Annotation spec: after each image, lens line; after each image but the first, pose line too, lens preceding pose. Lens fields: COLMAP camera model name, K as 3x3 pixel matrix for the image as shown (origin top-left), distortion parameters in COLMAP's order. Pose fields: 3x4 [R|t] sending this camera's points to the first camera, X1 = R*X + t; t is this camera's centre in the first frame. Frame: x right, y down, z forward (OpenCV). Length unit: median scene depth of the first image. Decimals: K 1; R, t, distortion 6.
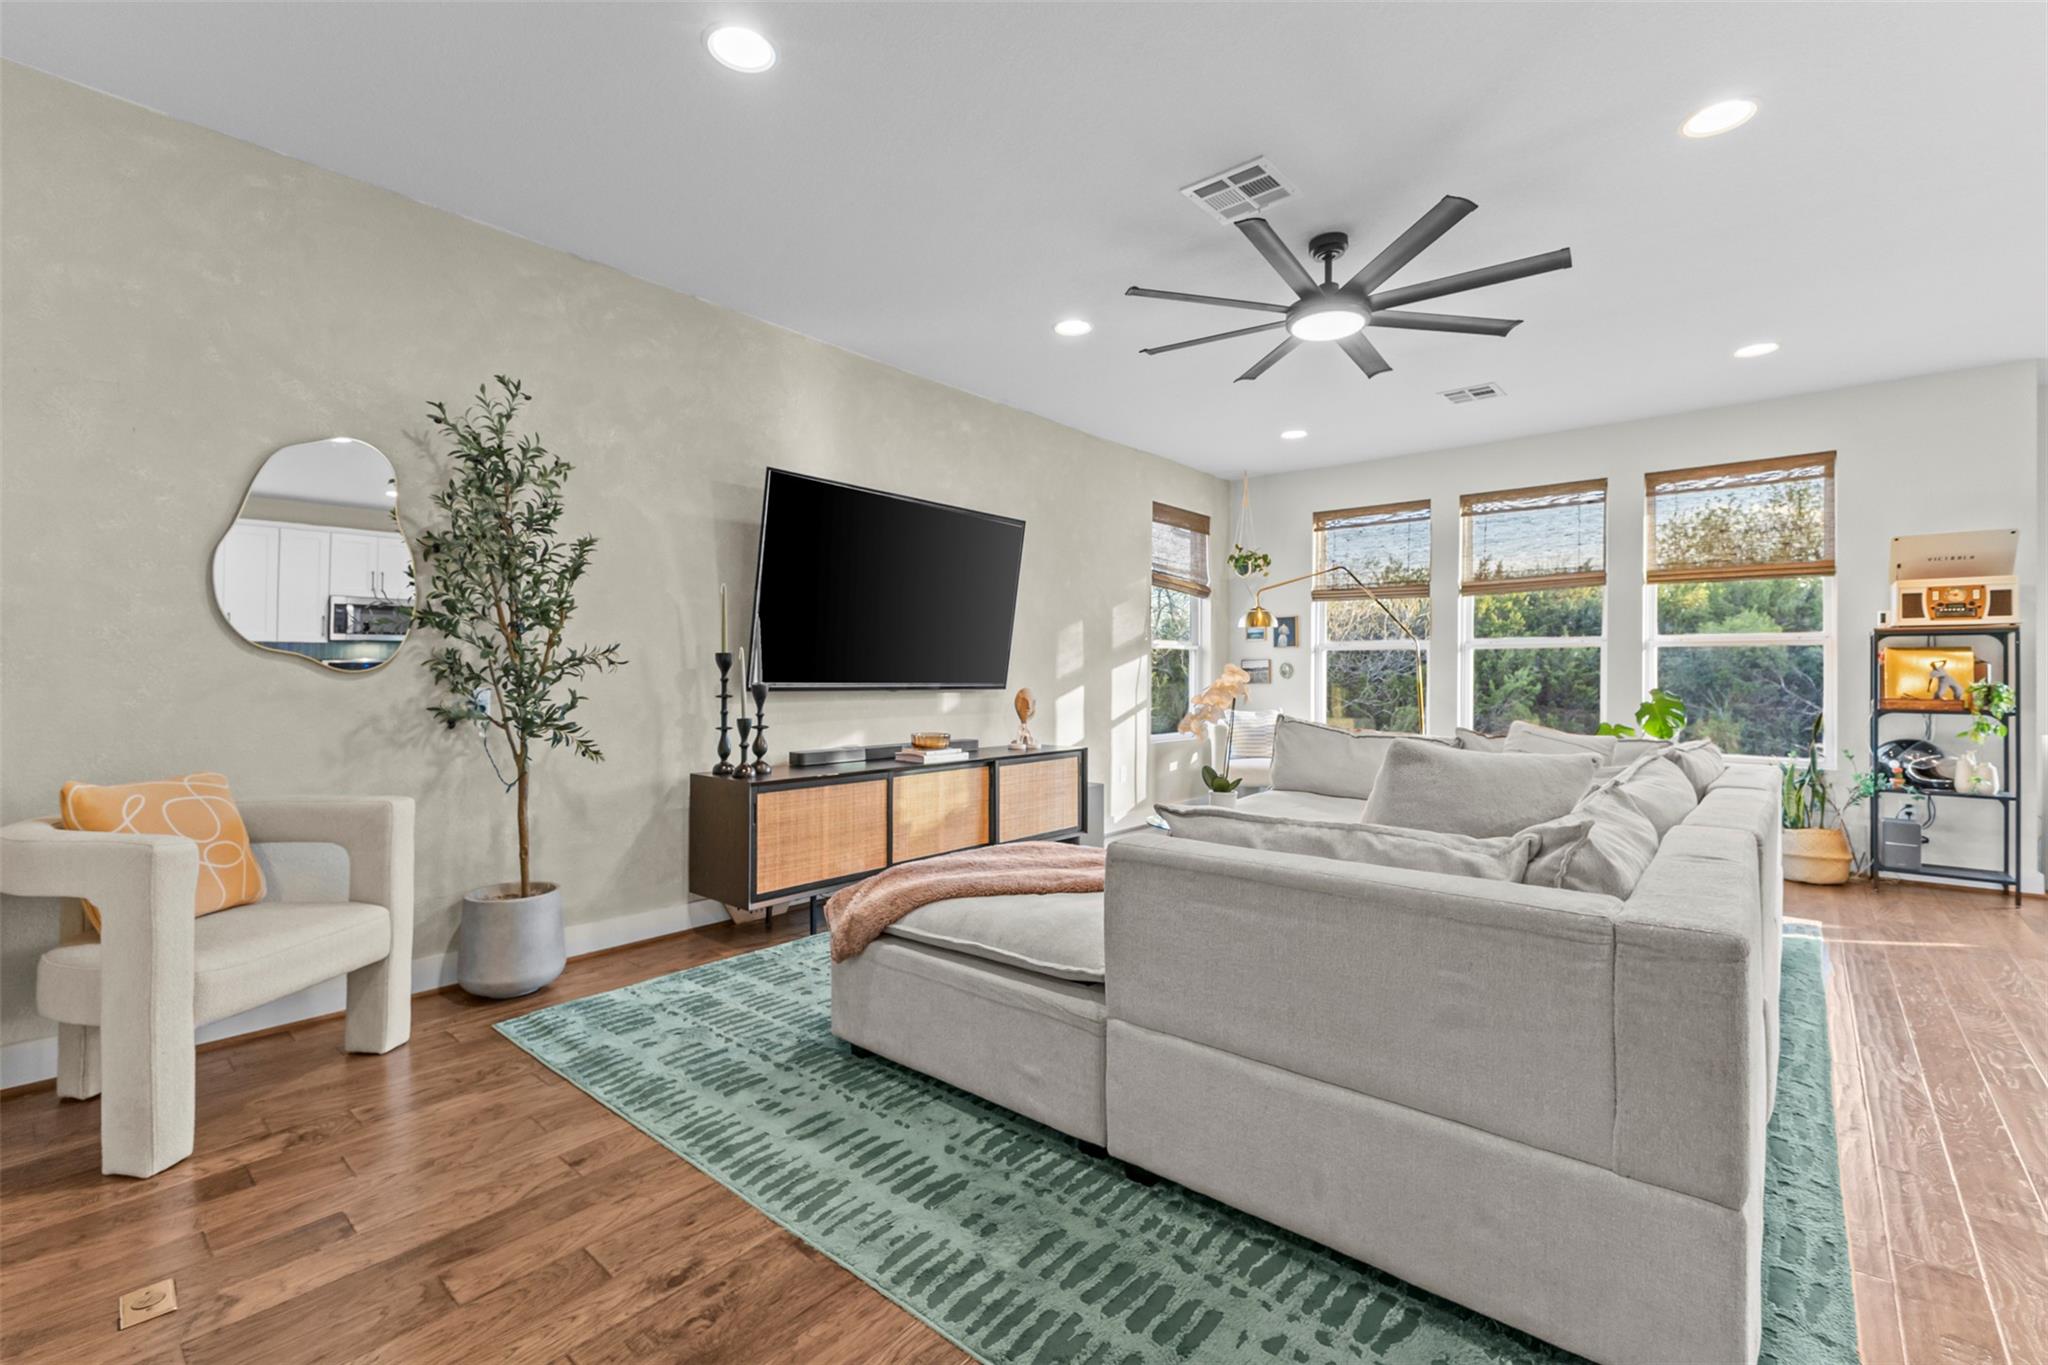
lens RADIAL K [[891.2, 0, 1010.5], [0, 891.2, 674.4], [0, 0, 1]] dist [0.008704, -0.002365]
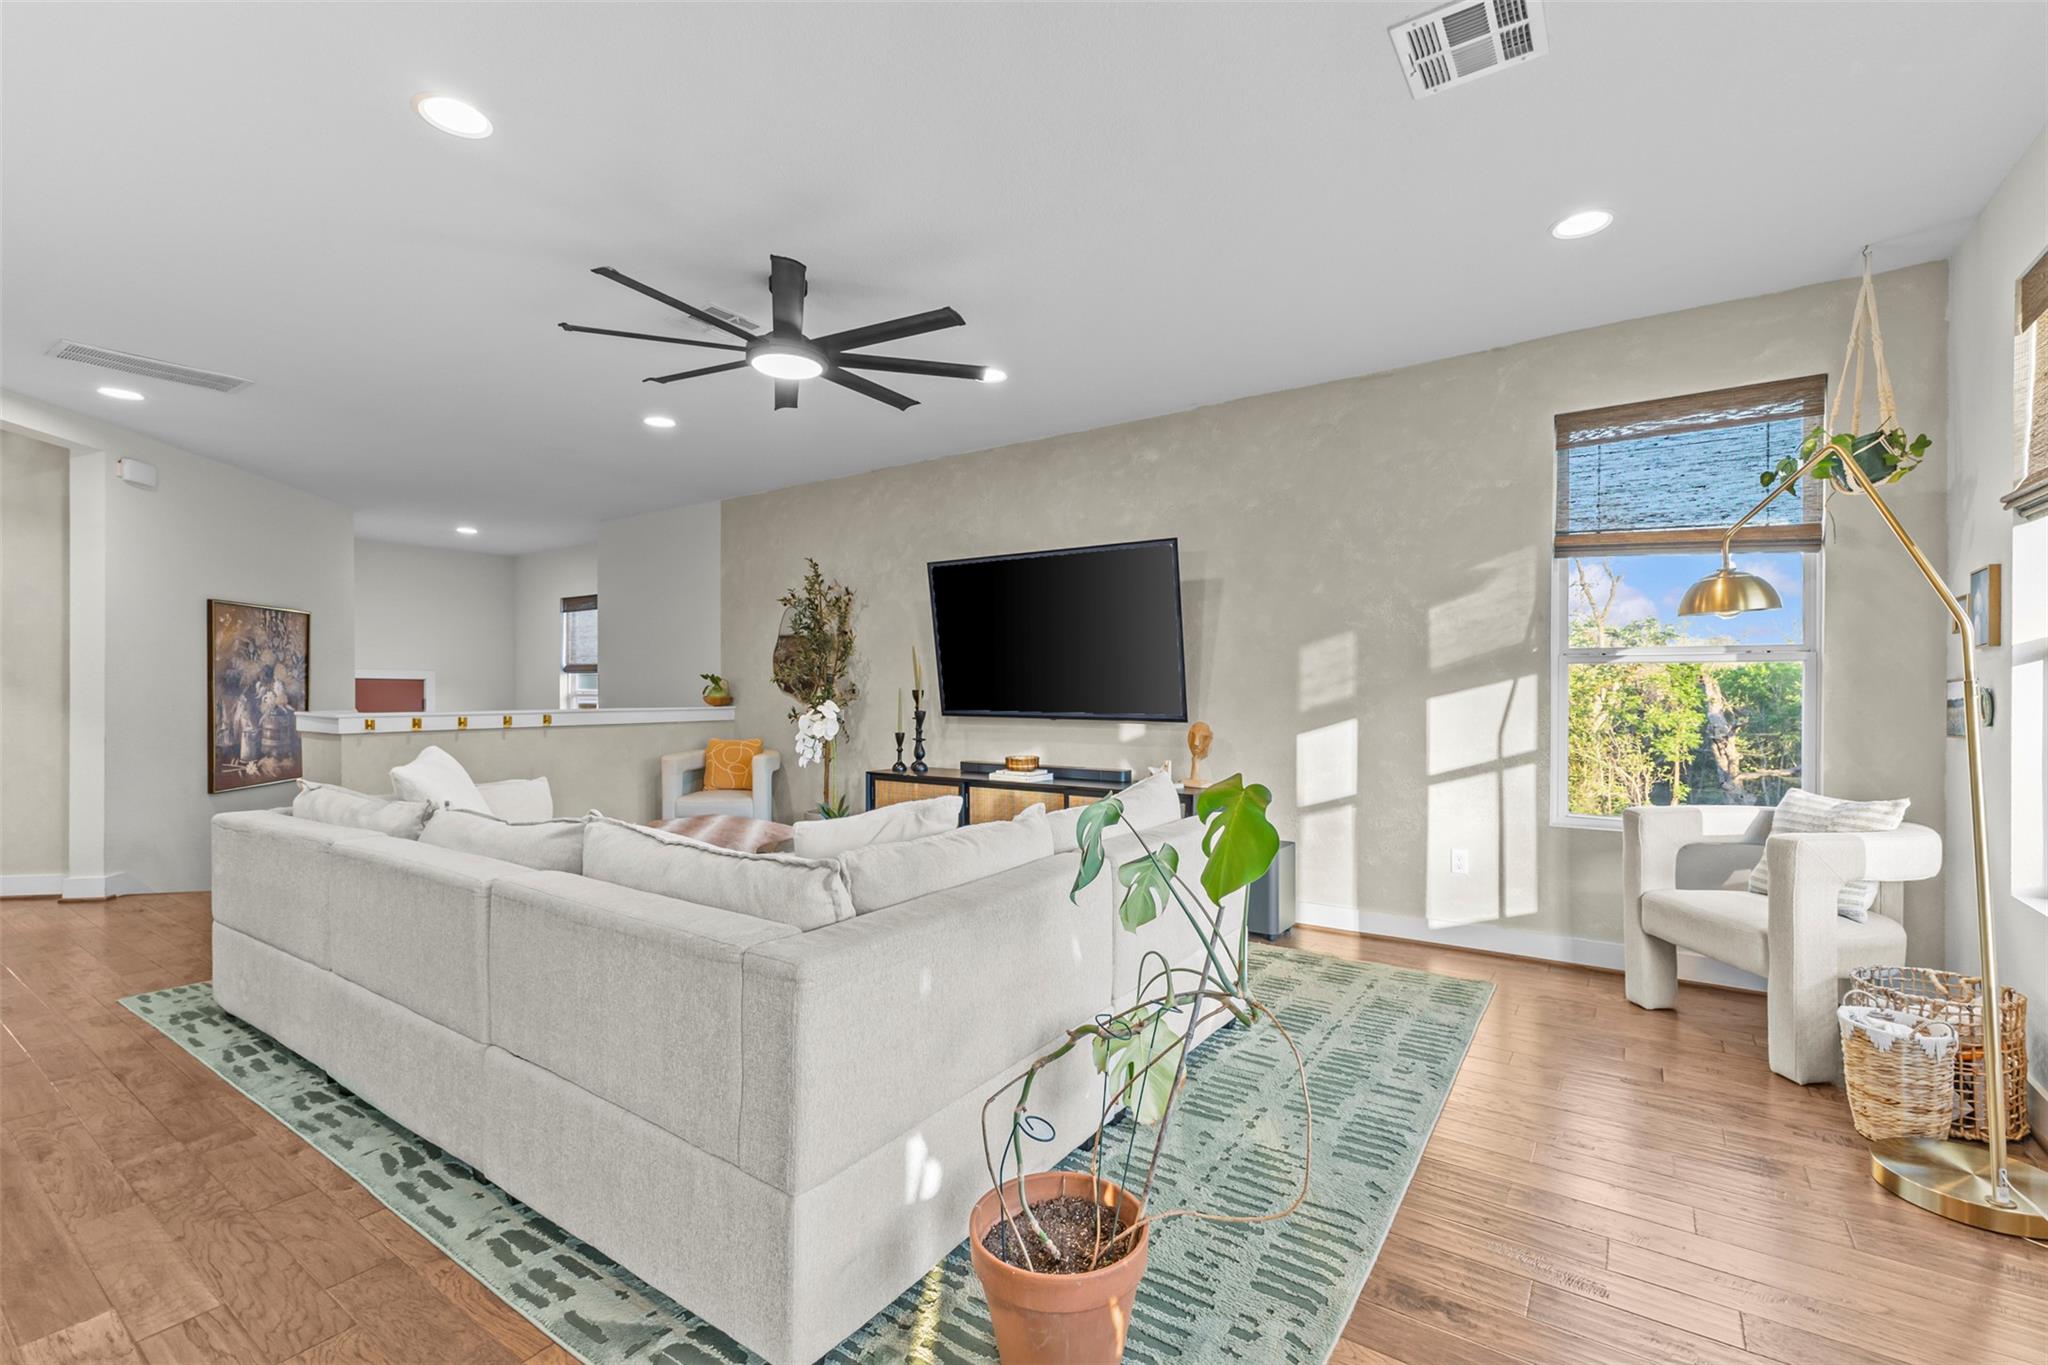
lens RADIAL K [[891.2, 0, 1032.3], [0, 891.2, 692.0], [0, 0, 1]] dist [0.008704, -0.002365]
pose [[0.111248, 0.000484, -0.993793, 0.941484], [0.001807, 0.999998, 0.000690, -0.015894], [0.993791, -0.001872, 0.111247, 0.786528]]
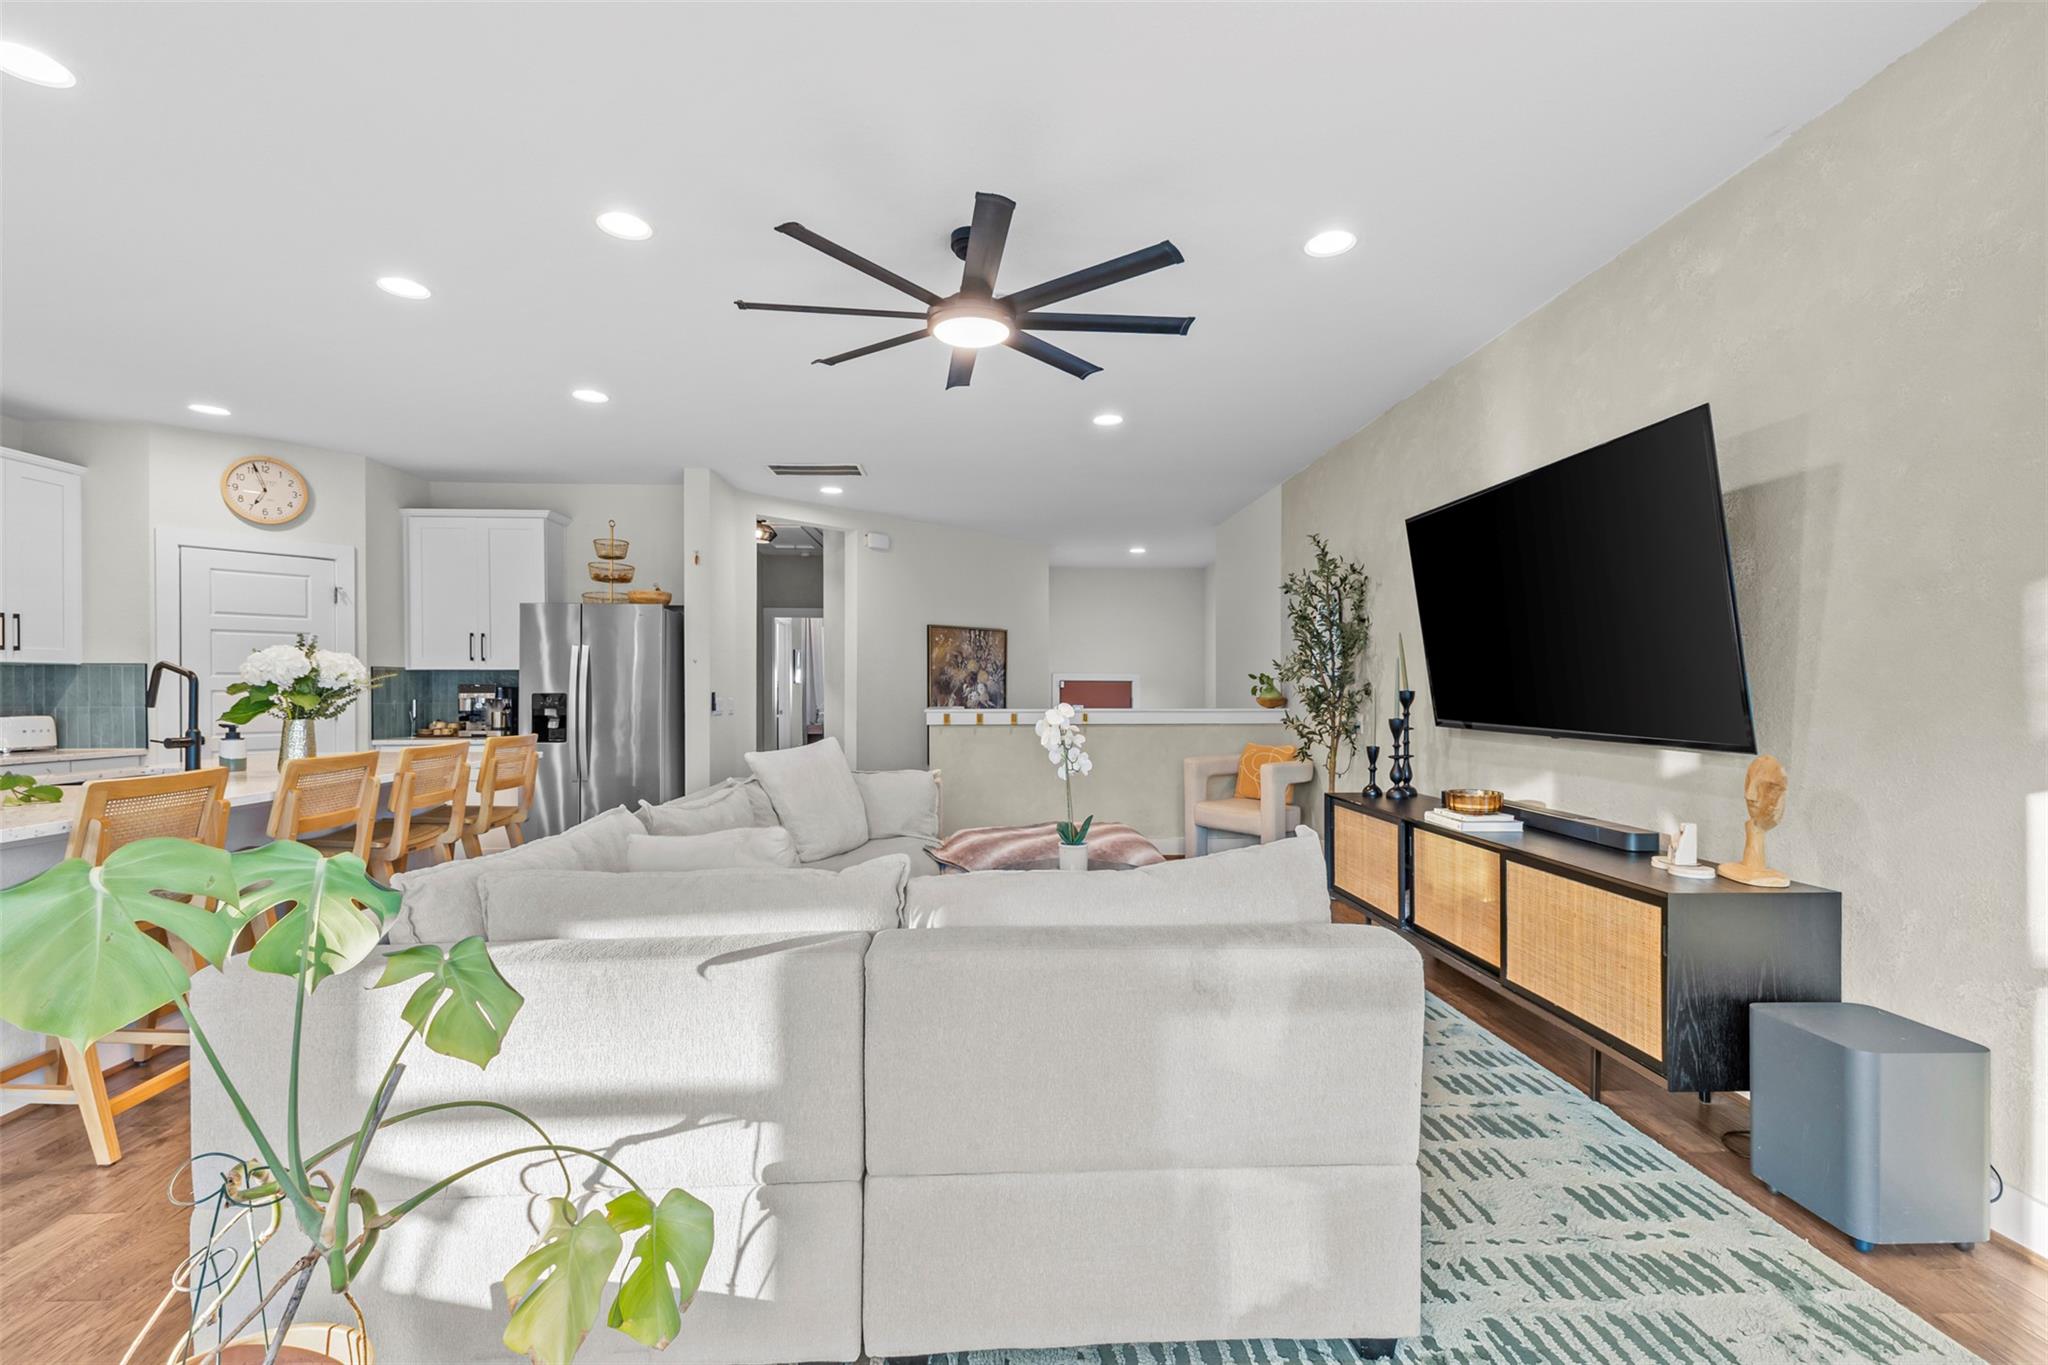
lens RADIAL K [[891.2, 0, 1018.4], [0, 891.2, 689.6], [0, 0, 1]] dist [0.008704, -0.002365]
pose [[-0.721688, -0.001244, -0.692217, 0.645784], [0.000803, 0.999996, -0.002634, -0.016909], [0.692218, -0.002457, -0.721684, 1.138816]]
